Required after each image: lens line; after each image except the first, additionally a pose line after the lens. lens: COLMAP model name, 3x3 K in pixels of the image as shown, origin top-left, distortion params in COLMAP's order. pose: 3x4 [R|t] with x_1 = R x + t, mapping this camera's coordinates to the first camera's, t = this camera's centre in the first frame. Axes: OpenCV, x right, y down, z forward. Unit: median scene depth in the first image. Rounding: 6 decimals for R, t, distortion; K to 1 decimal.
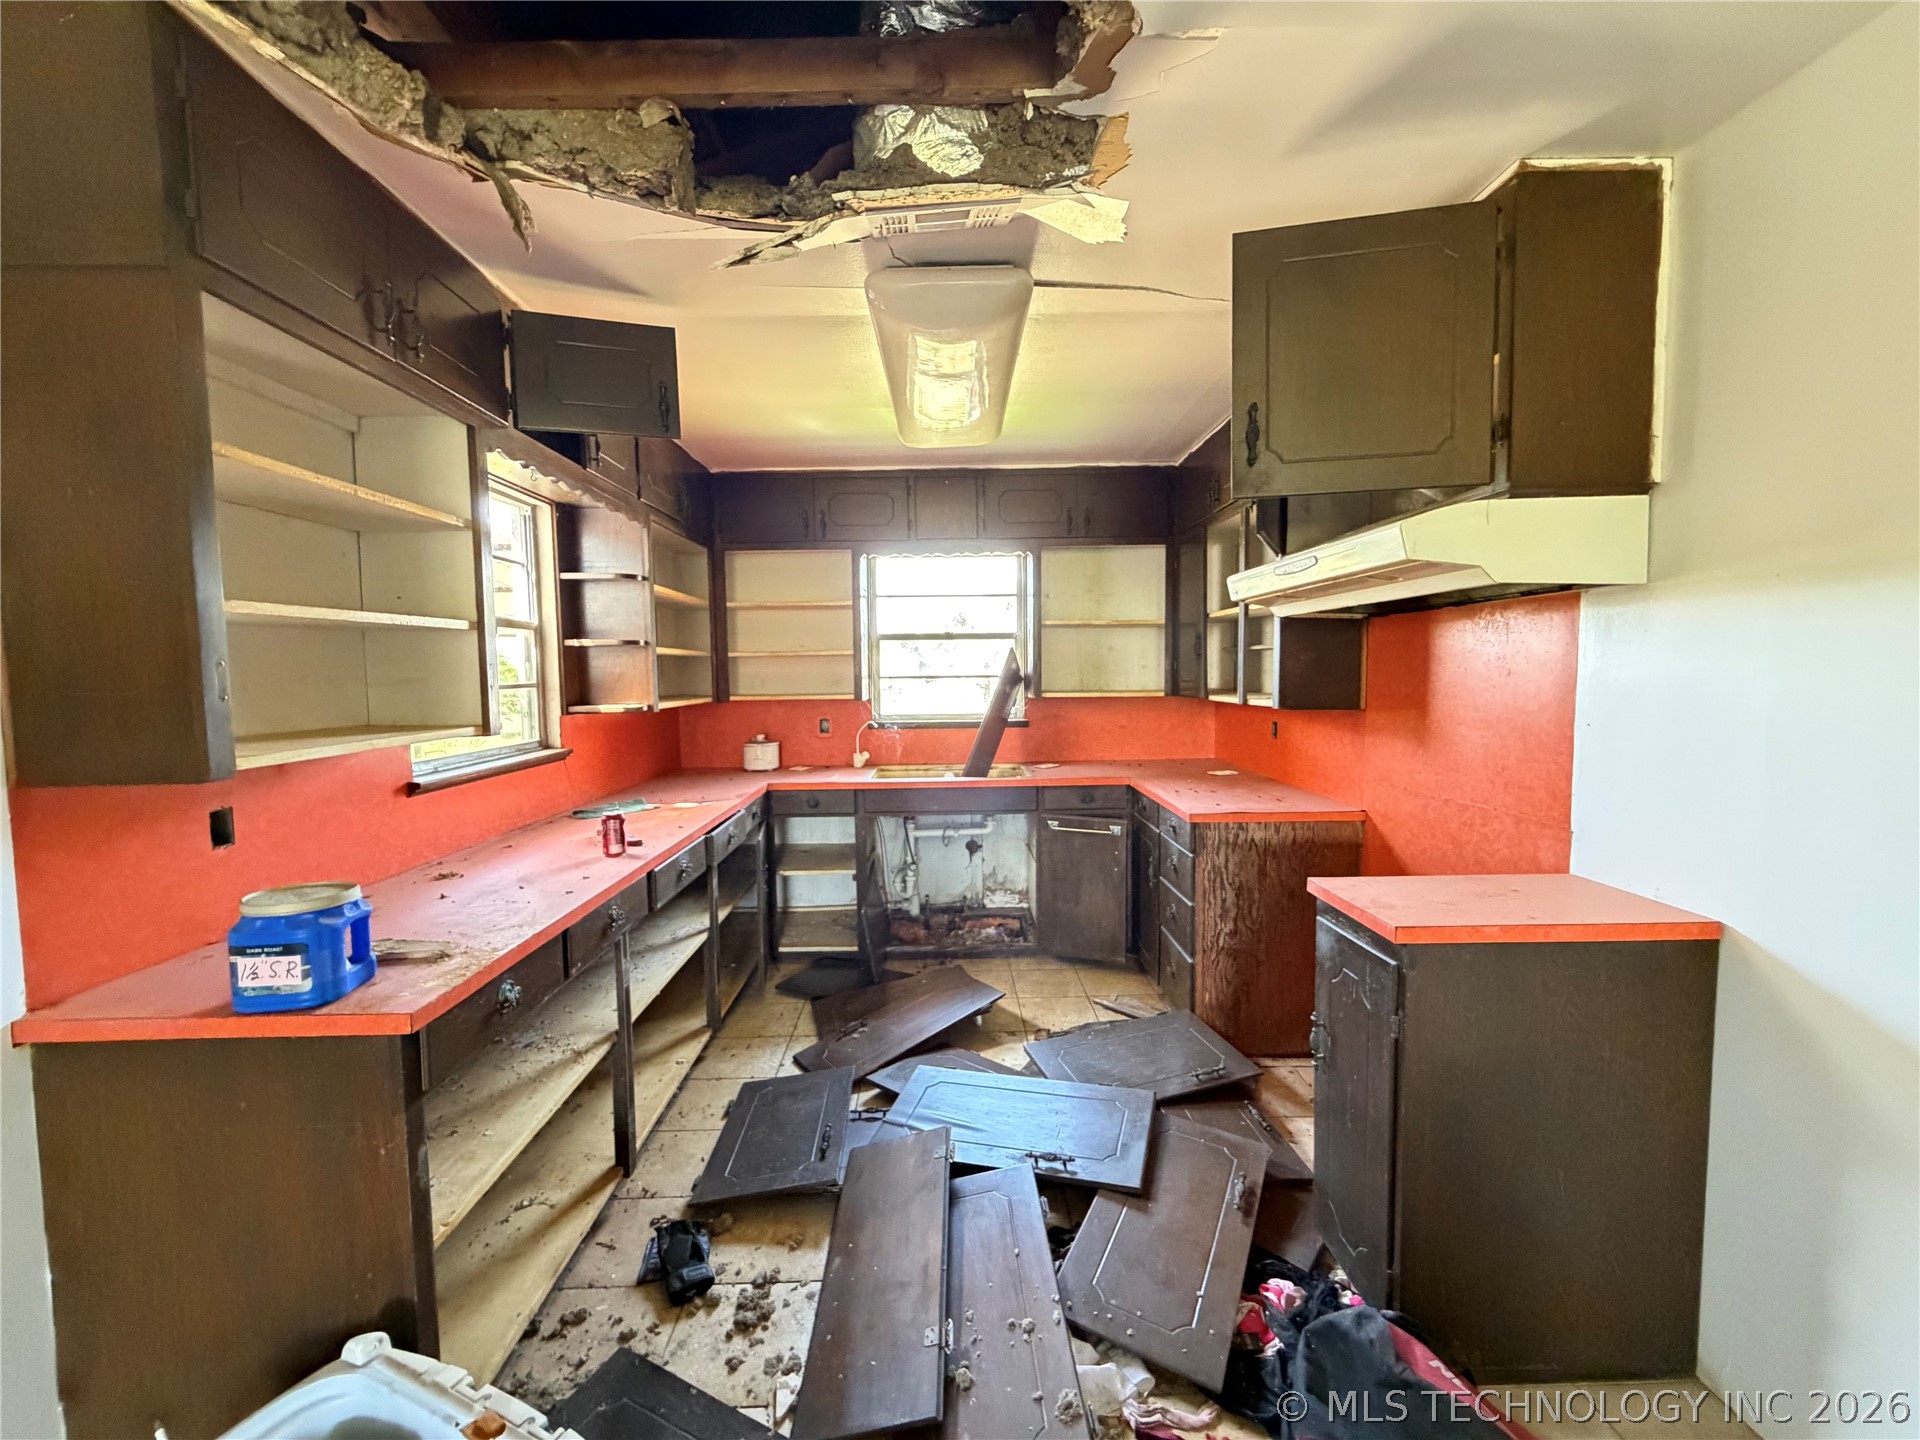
lens RADIAL K [[774.6, 0, 954.1], [0, 774.6, 718.4], [0, 0, 1]] dist [-0.000273, 0.000000]
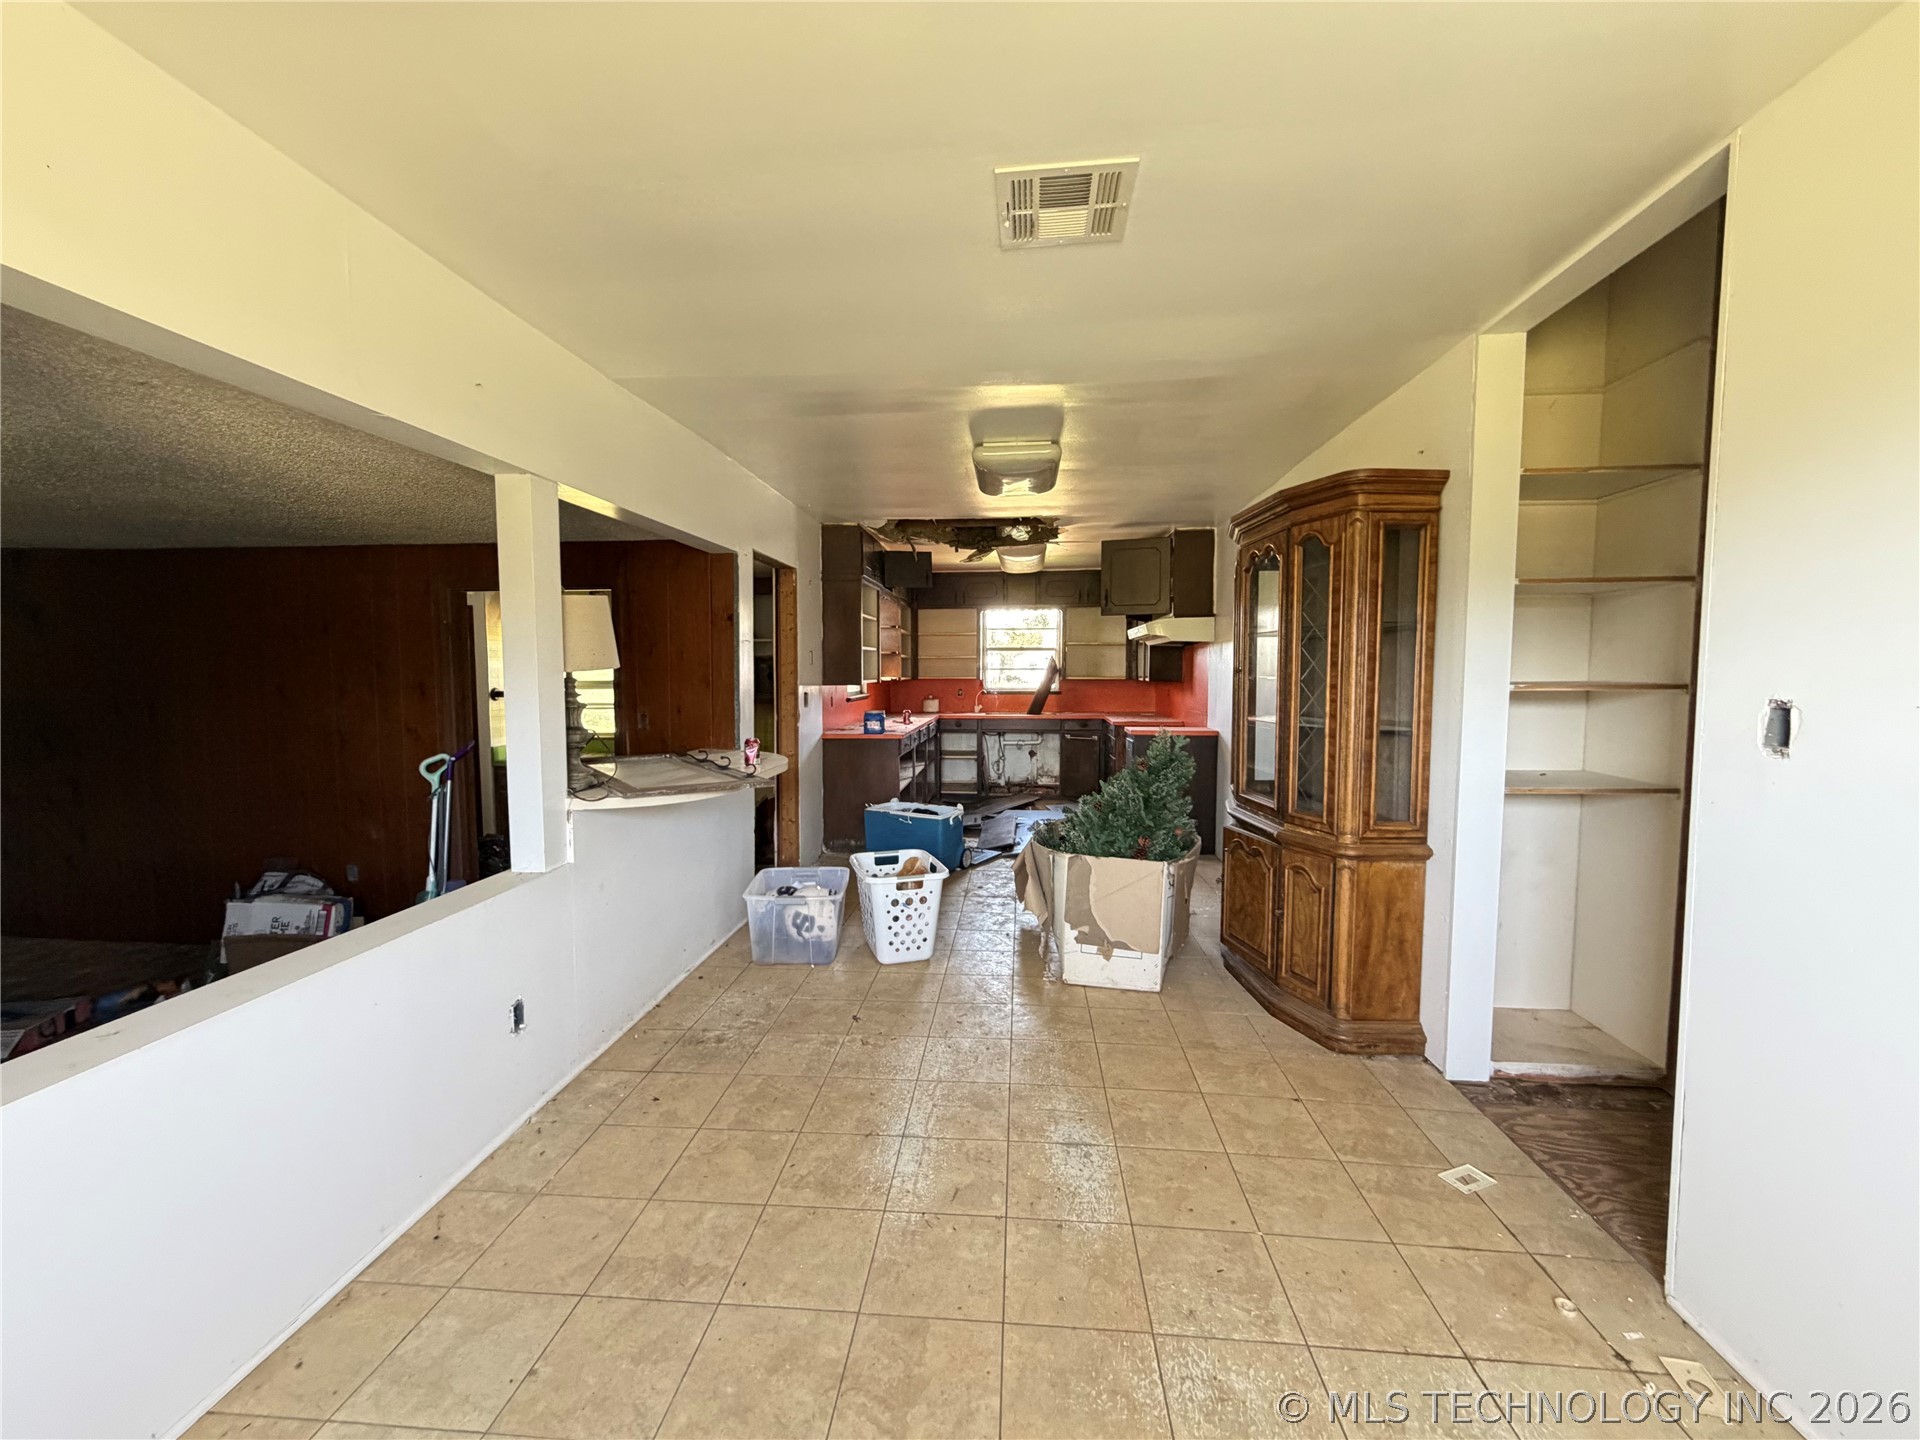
lens RADIAL K [[774.6, 0, 951.1], [0, 774.6, 725.6], [0, 0, 1]] dist [-0.000273, 0.000000]
pose [[0.994238, 0.018659, -0.105554, 0.027564], [-0.017680, 0.999792, 0.010199, 0.080831], [0.105722, -0.008274, 0.994361, -1.092123]]
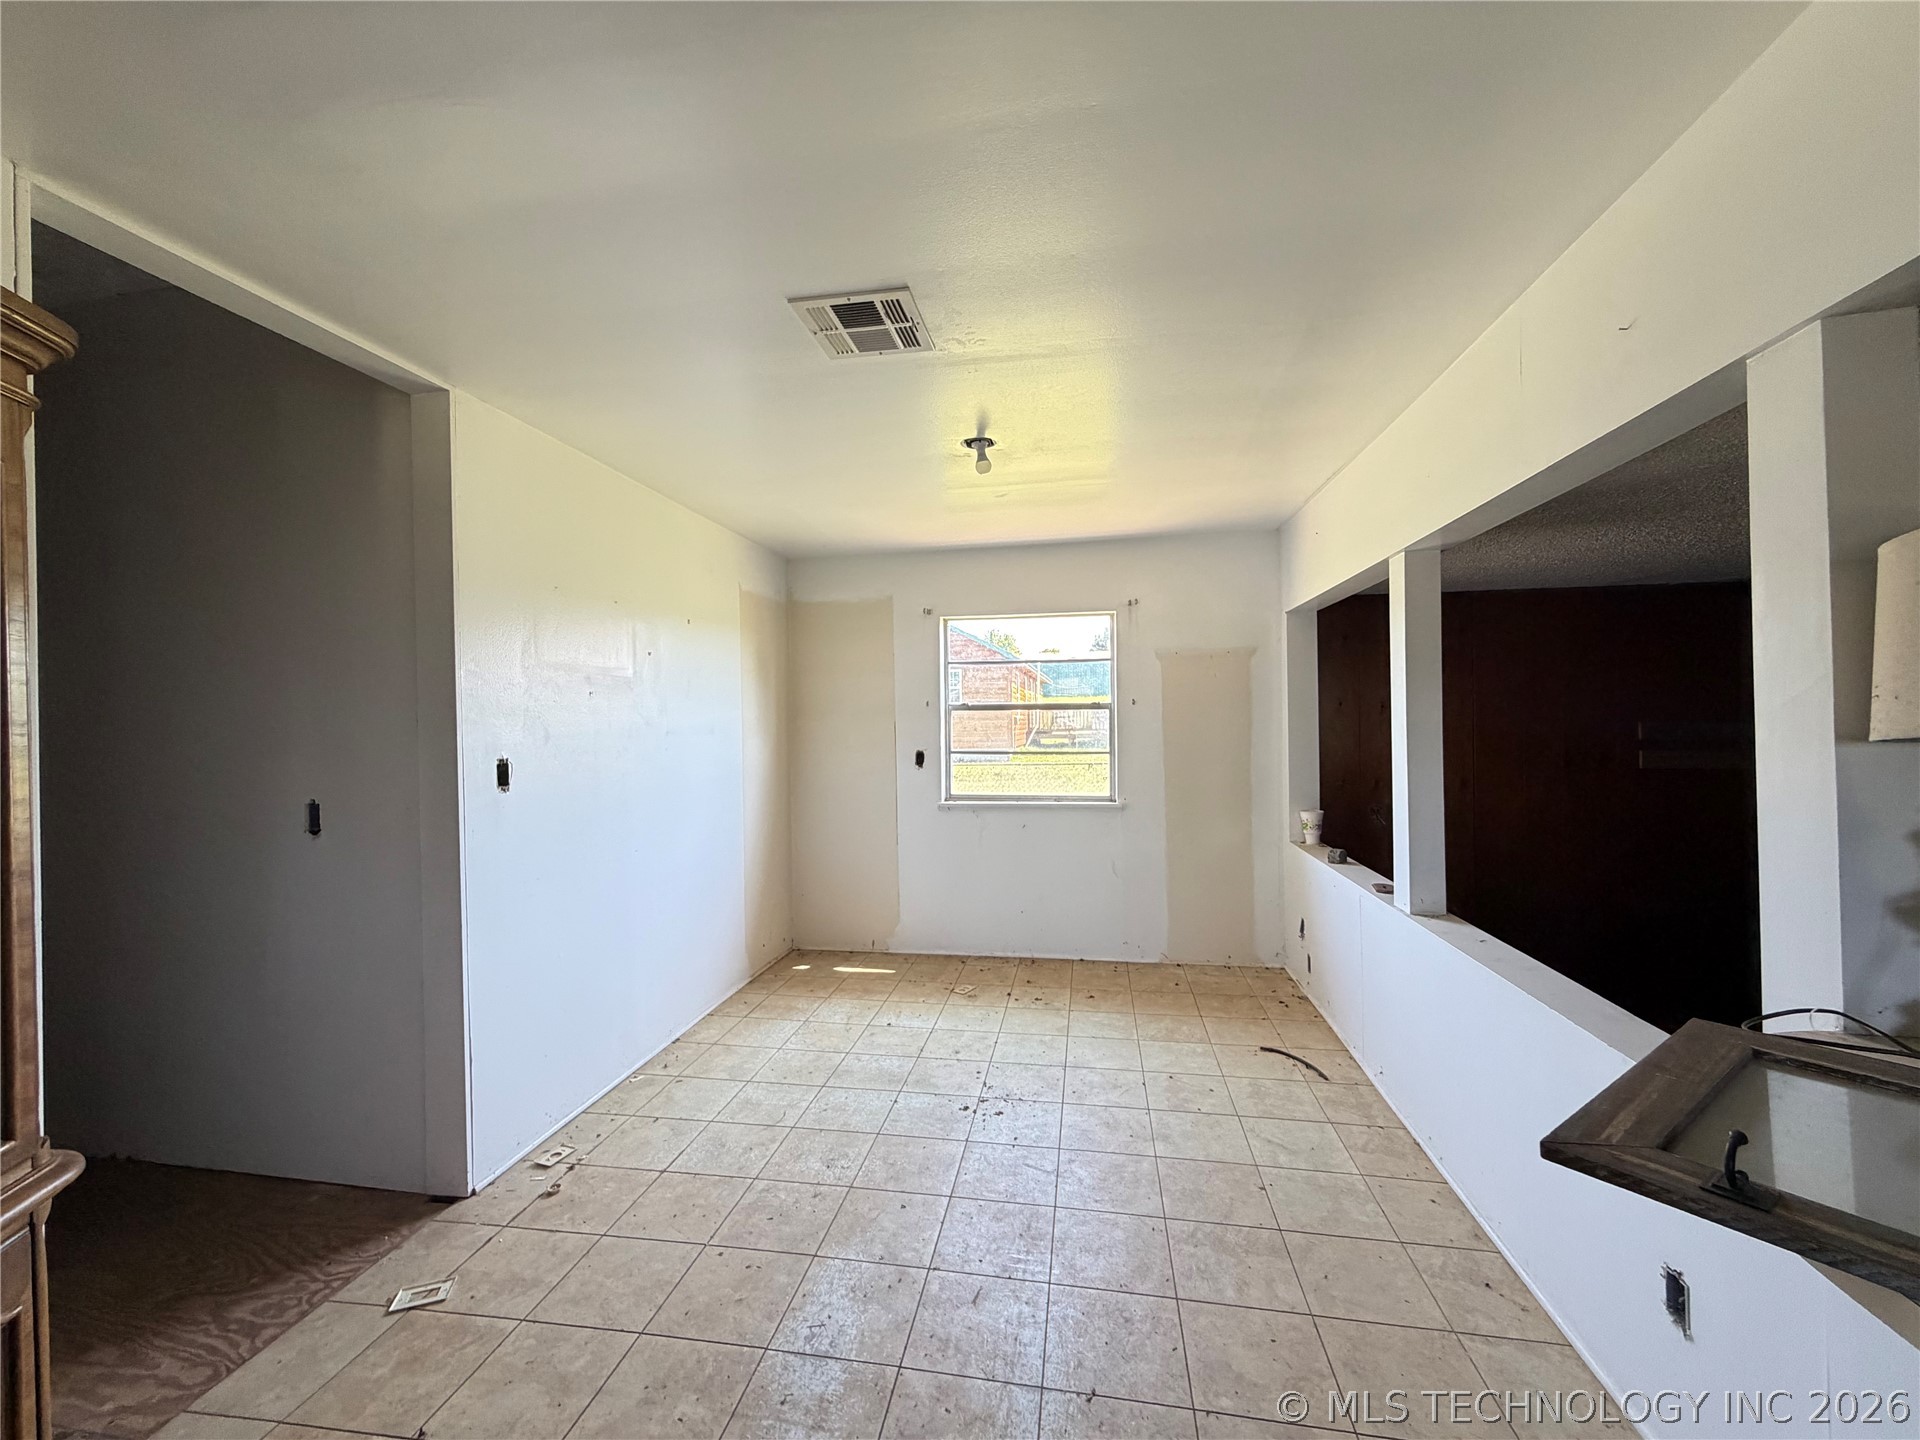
lens RADIAL K [[774.6, 0, 958.7], [0, 774.6, 723.4], [0, 0, 1]] dist [-0.000273, 0.000000]
pose [[-0.982585, 0.027133, 0.183821, -0.279557], [0.038810, 0.997430, 0.060223, -0.077373], [-0.181715, 0.066308, -0.981113, 1.125308]]
